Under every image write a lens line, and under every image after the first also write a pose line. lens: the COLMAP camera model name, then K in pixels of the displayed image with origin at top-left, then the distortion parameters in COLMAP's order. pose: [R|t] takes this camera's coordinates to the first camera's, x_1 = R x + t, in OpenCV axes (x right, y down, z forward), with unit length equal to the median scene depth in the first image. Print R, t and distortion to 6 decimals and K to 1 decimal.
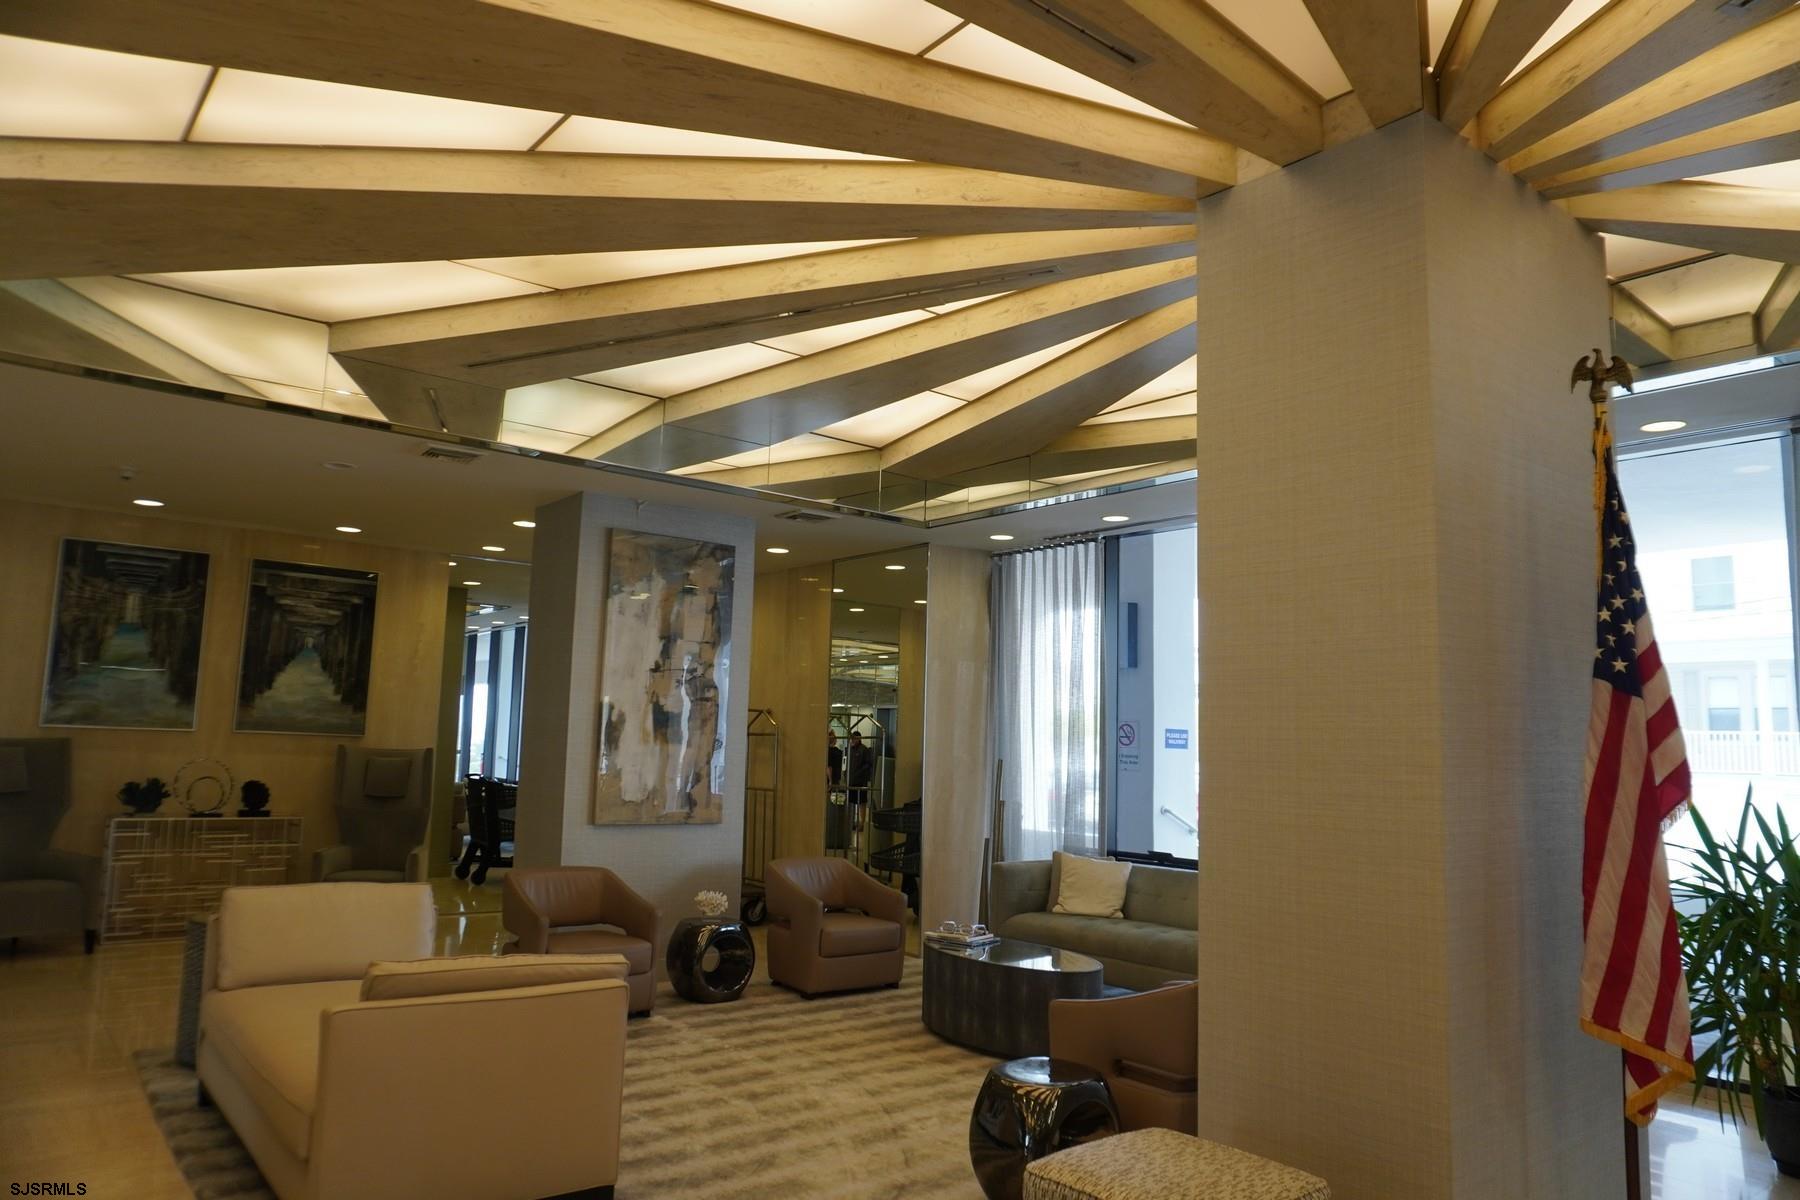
lens RADIAL K [[1204.0, 0, 892.4], [0, 1204.0, 594.5], [0, 0, 1]] dist [-0.048666, 0.031745]
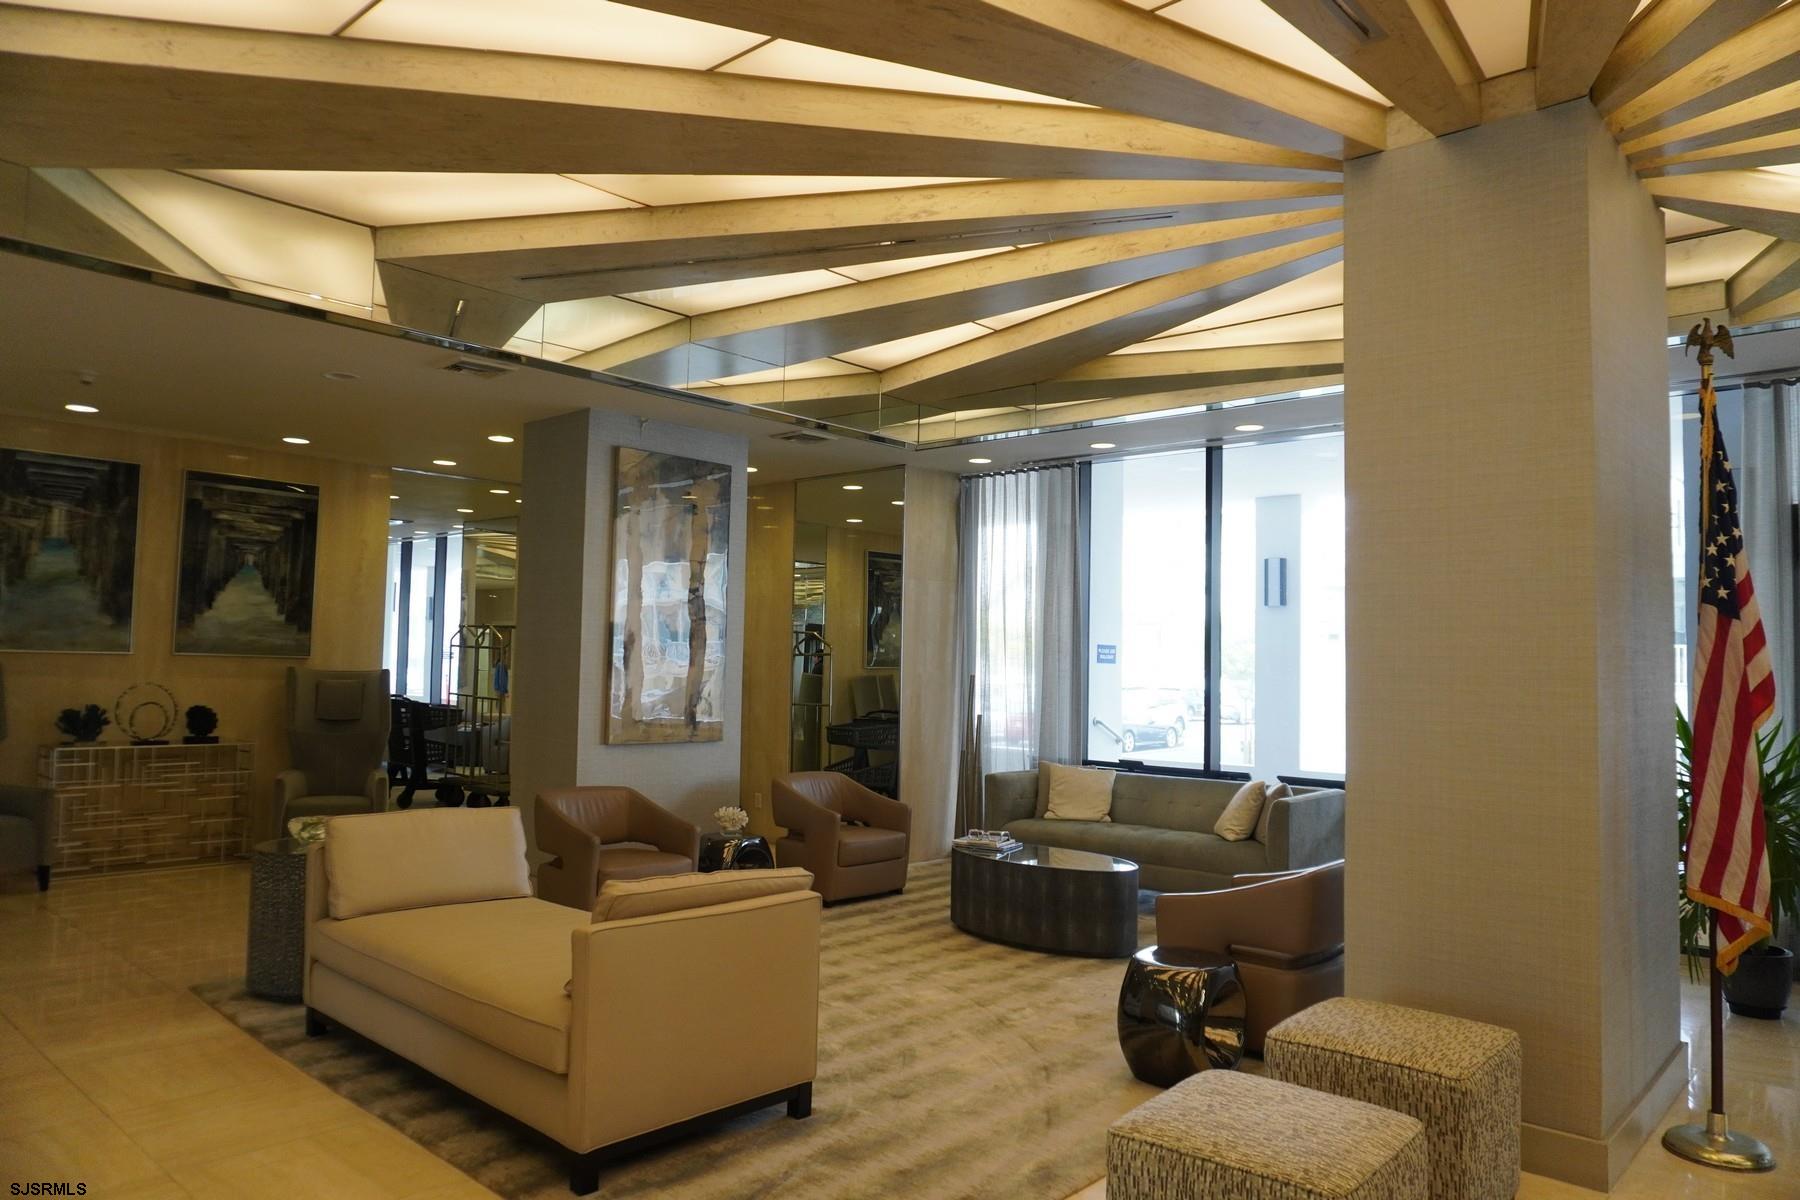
lens RADIAL K [[1204.0, 0, 895.2], [0, 1204.0, 589.5], [0, 0, 1]] dist [-0.048666, 0.031745]
pose [[0.988704, 0.000577, 0.149881, -0.206256], [-0.010559, 0.997776, 0.065811, -0.006600], [-0.149510, -0.066650, 0.986511, -0.018608]]
